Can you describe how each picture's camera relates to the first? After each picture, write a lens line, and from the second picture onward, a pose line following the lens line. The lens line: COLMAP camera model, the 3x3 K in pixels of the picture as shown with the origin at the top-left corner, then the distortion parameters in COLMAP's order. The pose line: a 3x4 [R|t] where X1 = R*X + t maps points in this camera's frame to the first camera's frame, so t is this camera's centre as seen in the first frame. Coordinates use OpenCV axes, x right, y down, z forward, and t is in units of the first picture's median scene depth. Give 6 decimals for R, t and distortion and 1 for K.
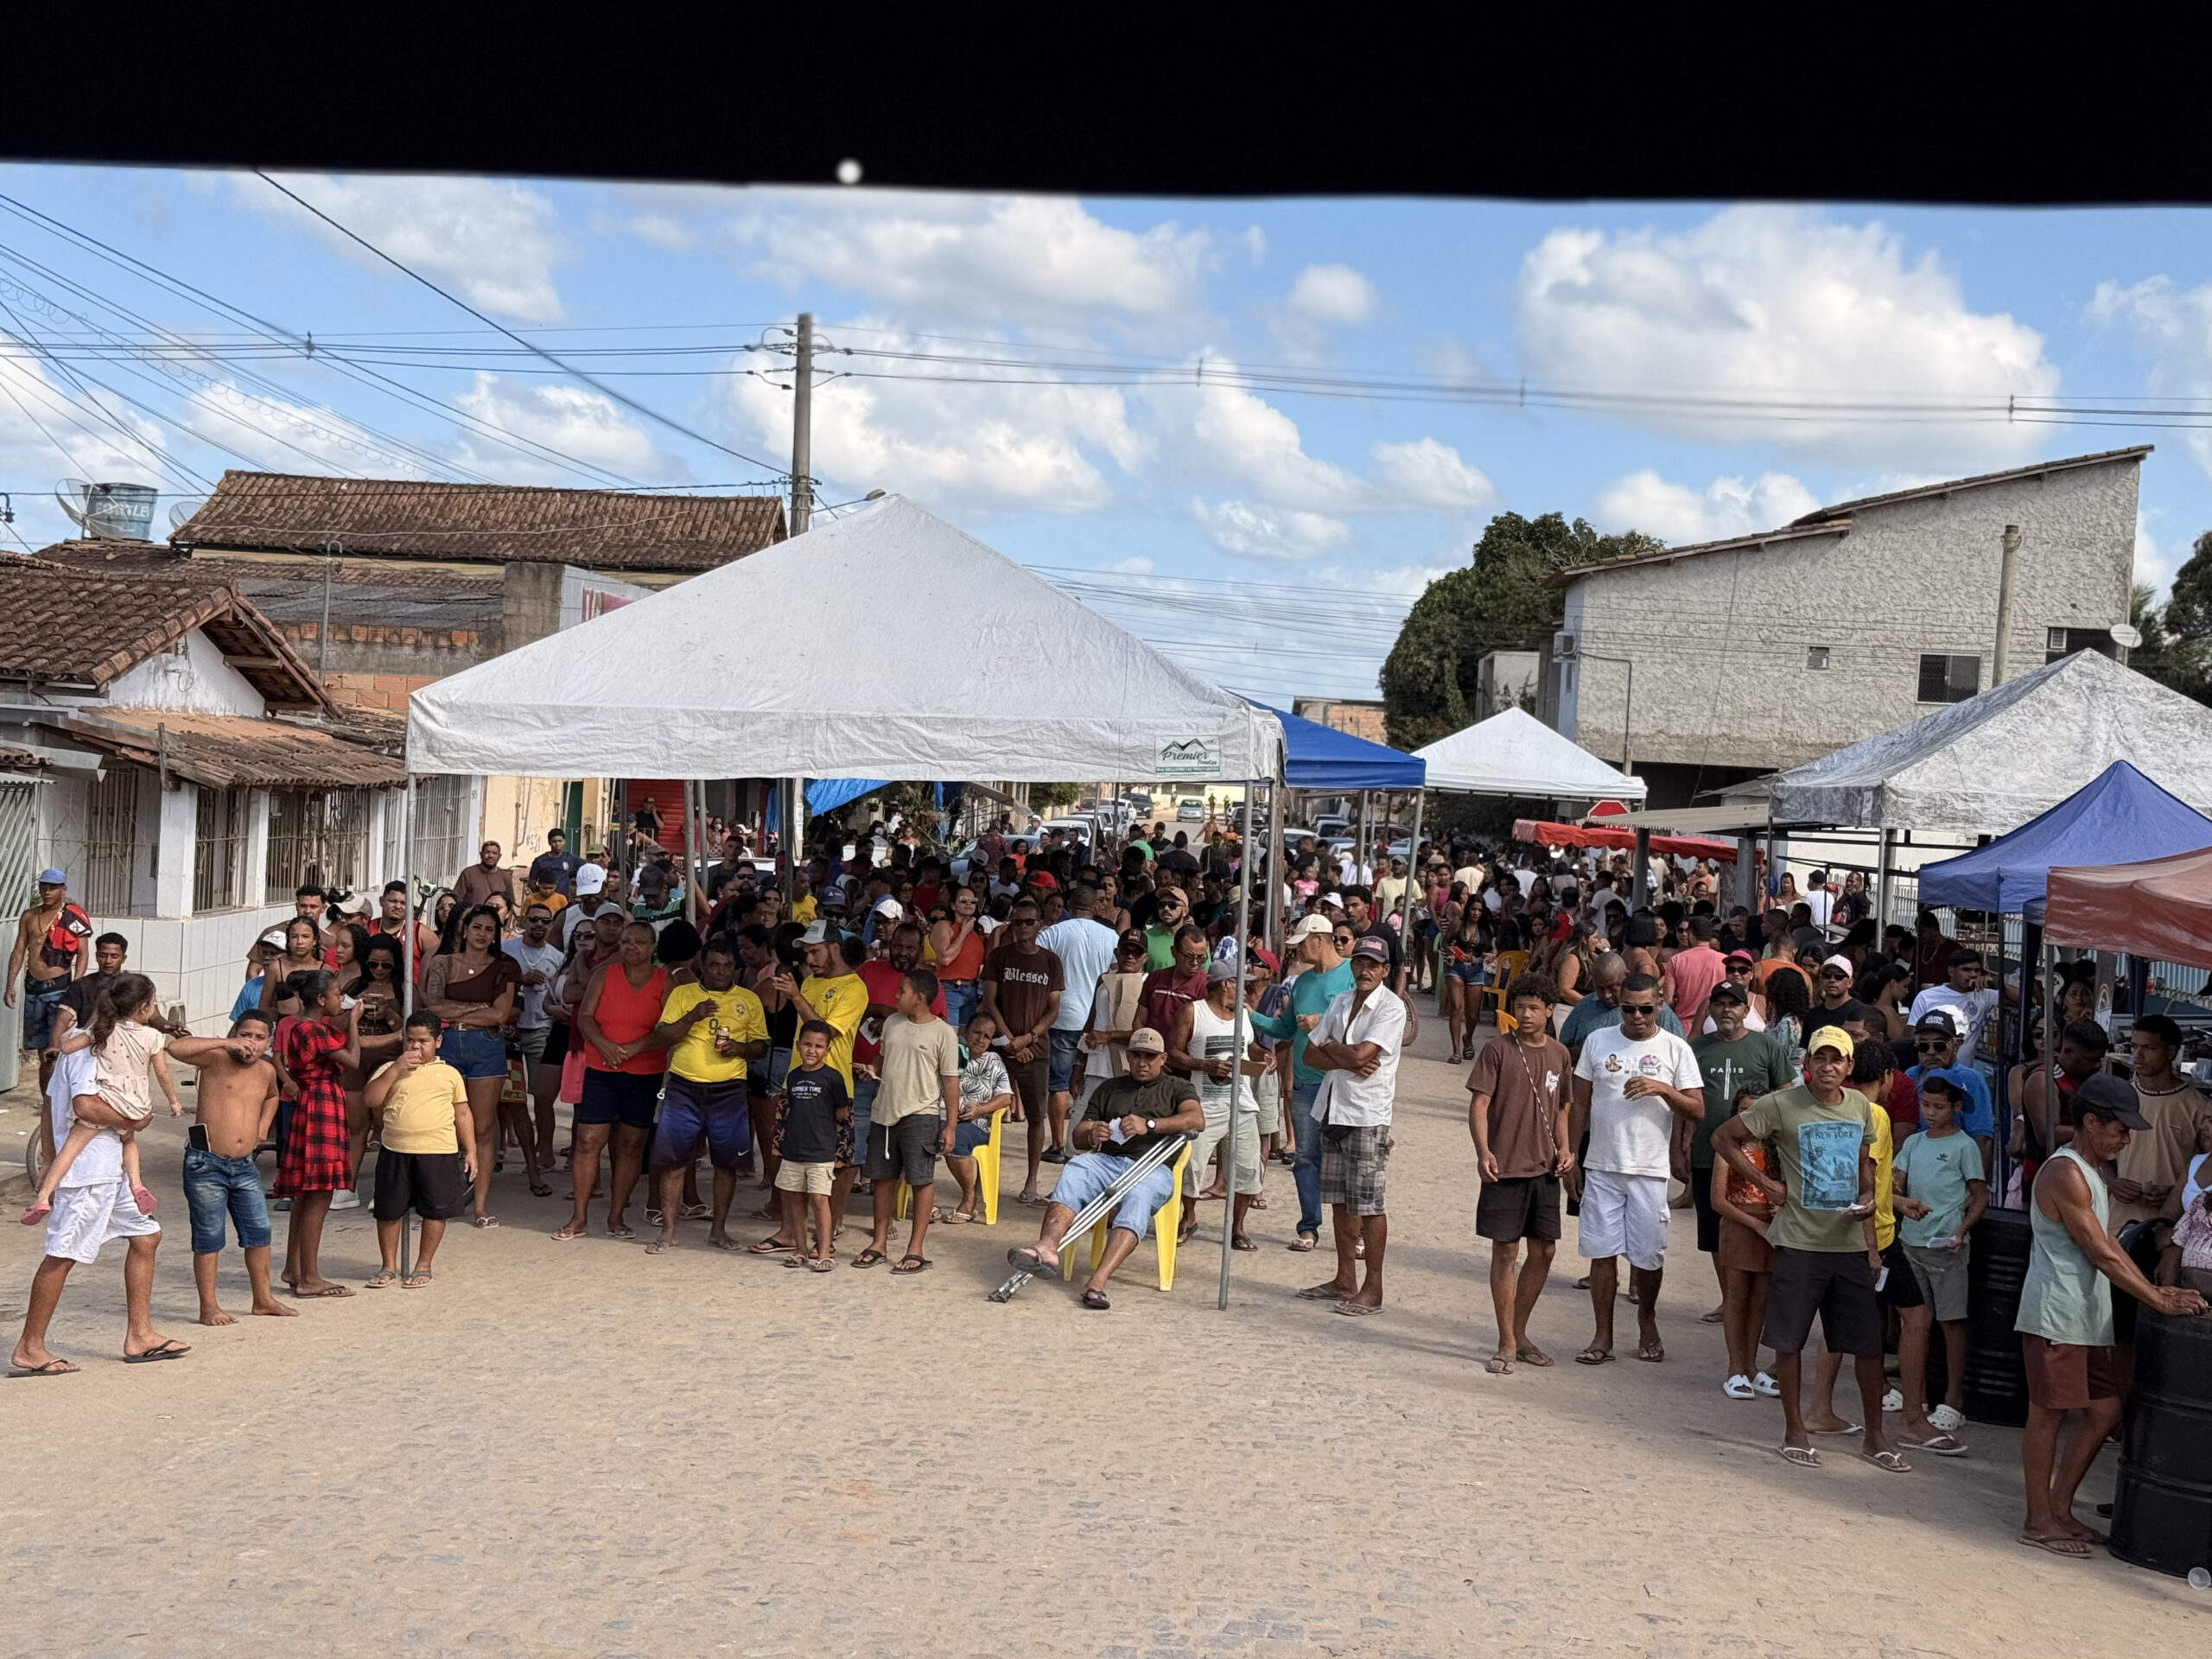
lens RADIAL K [[3095.4, 0, 1105.3], [0, 3095.4, 830.3], [0, 0, 1]] dist [0.013333, 0.000000]
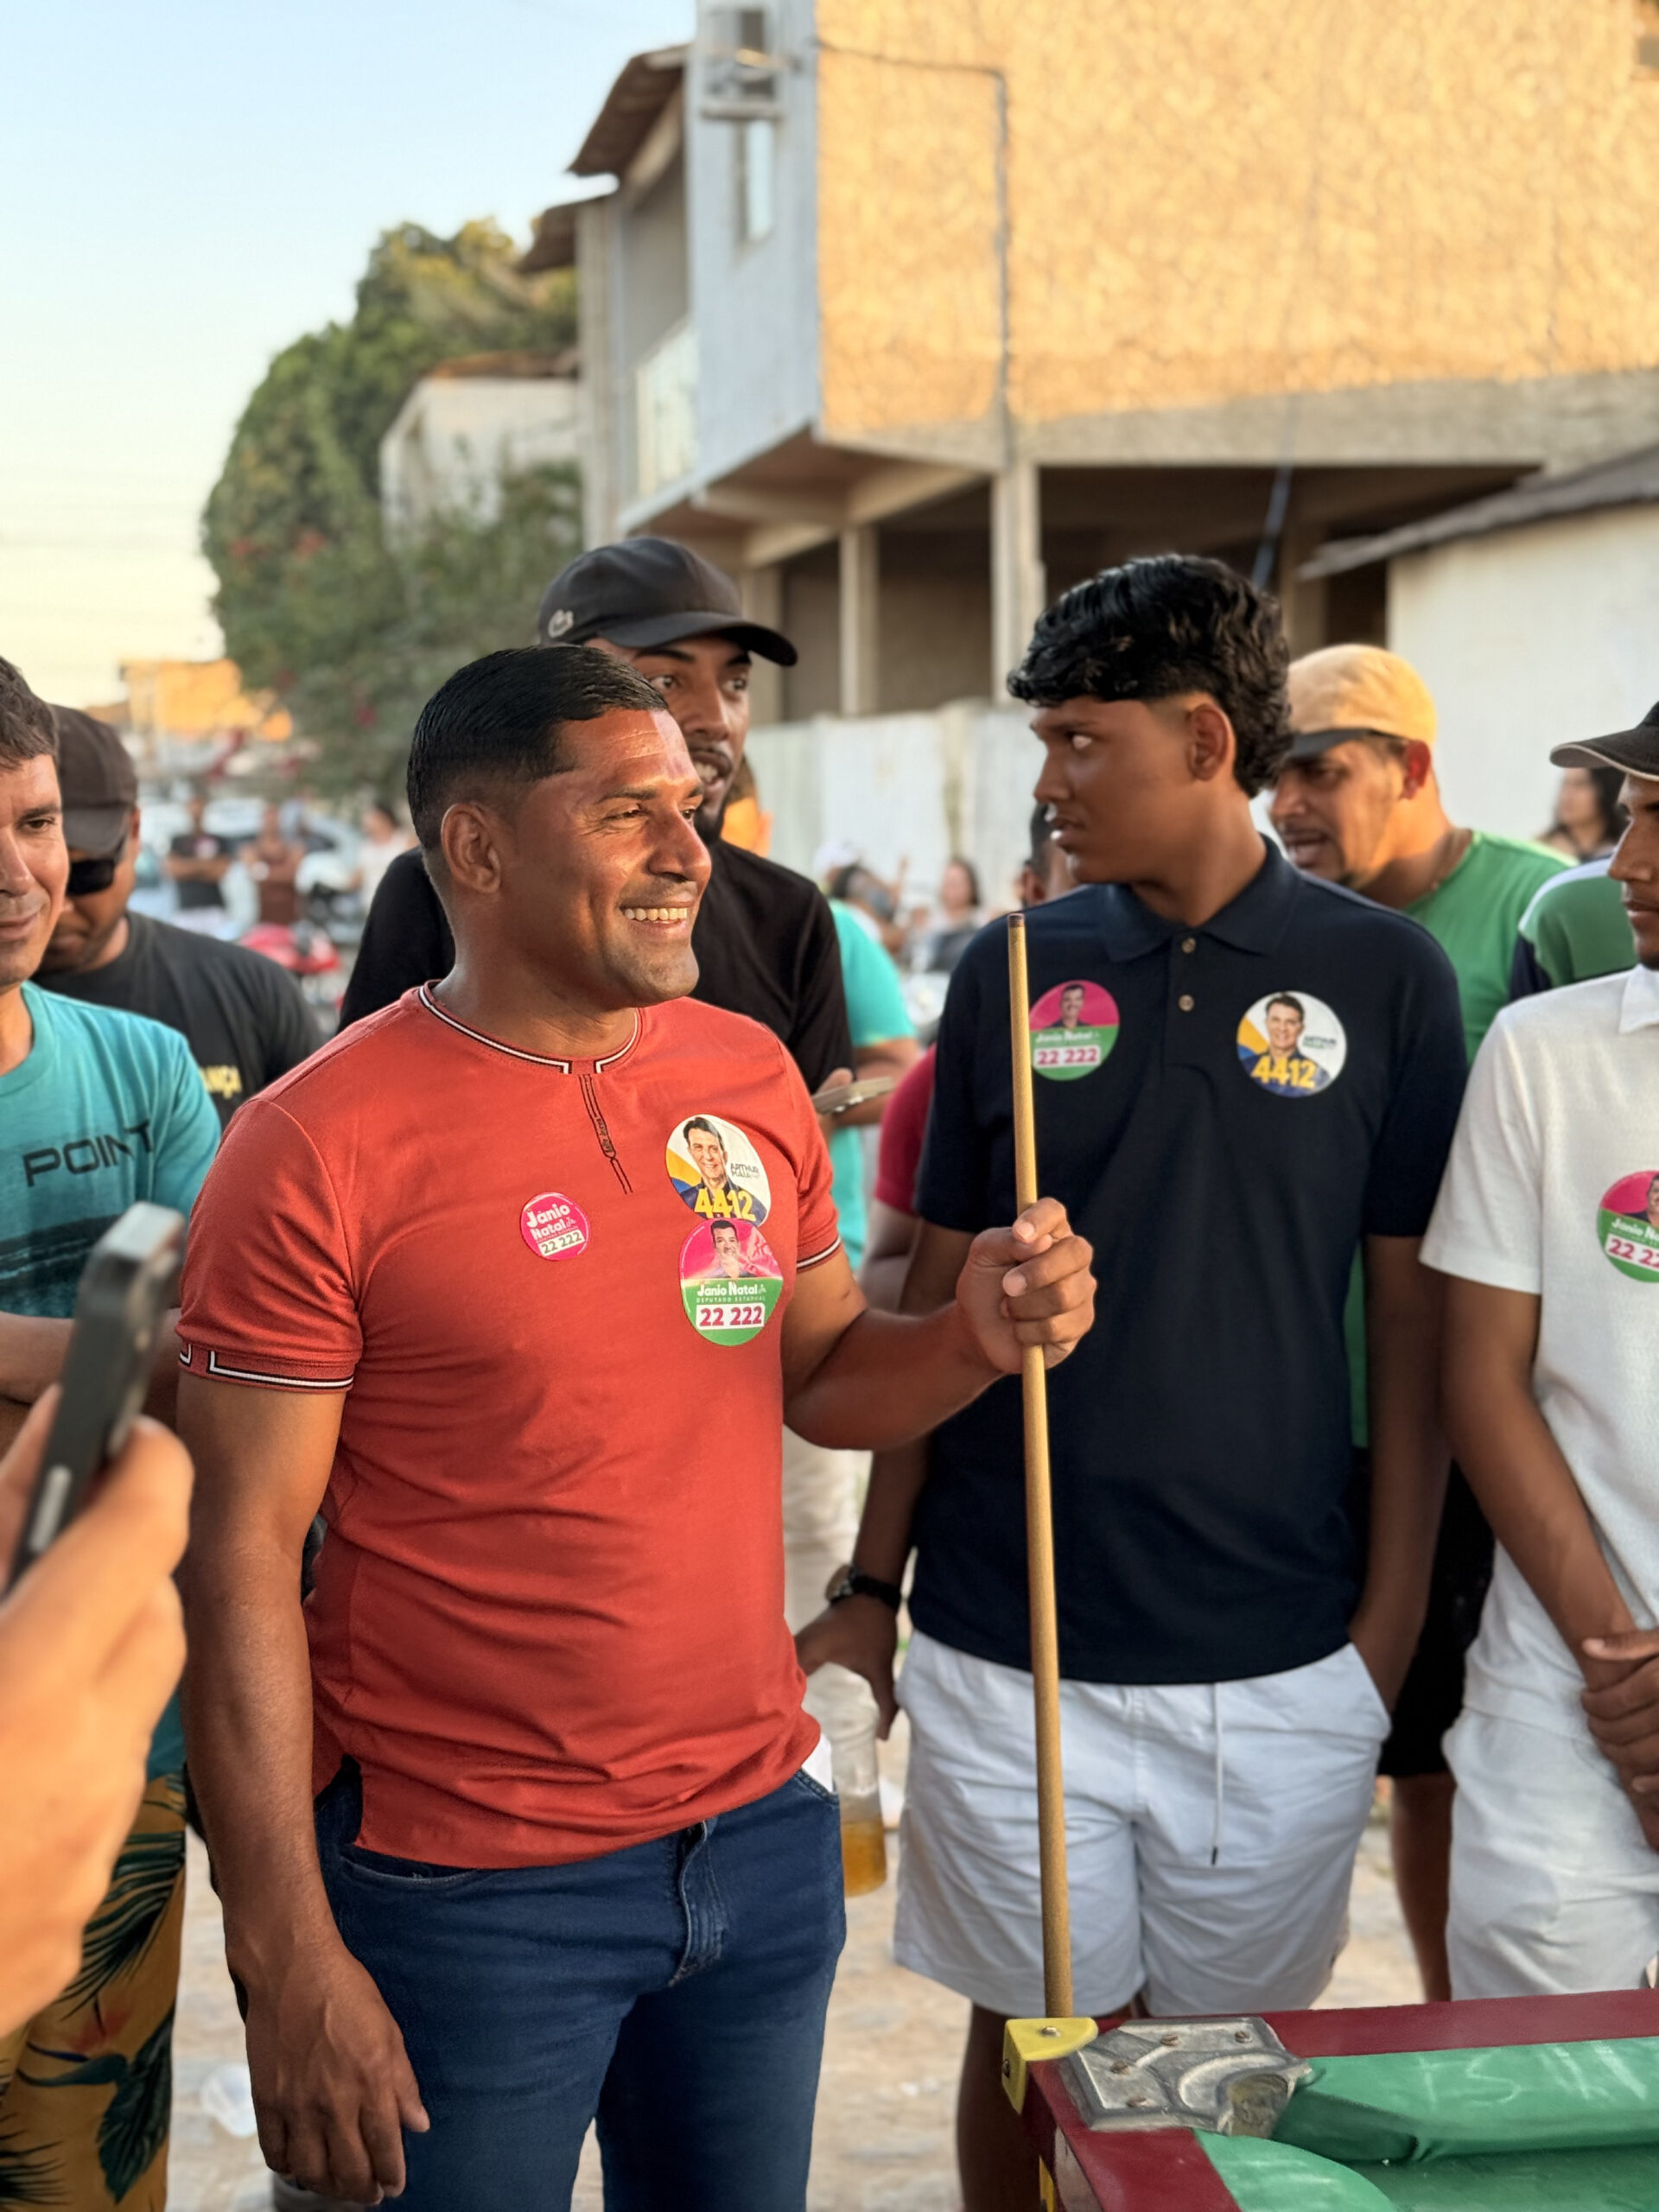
lens RADIAL K [[3095.4, 0, 829.5], [0, 3095.4, 1105.6], [0, 0, 1]] dist [0.013333, 0.000000]
pose [[0.962643, -0.100158, 0.251570, 0.080762], [0.072749, 0.990581, 0.116003, 0.000315], [-0.260819, -0.093368, 0.960862, 0.744210]]
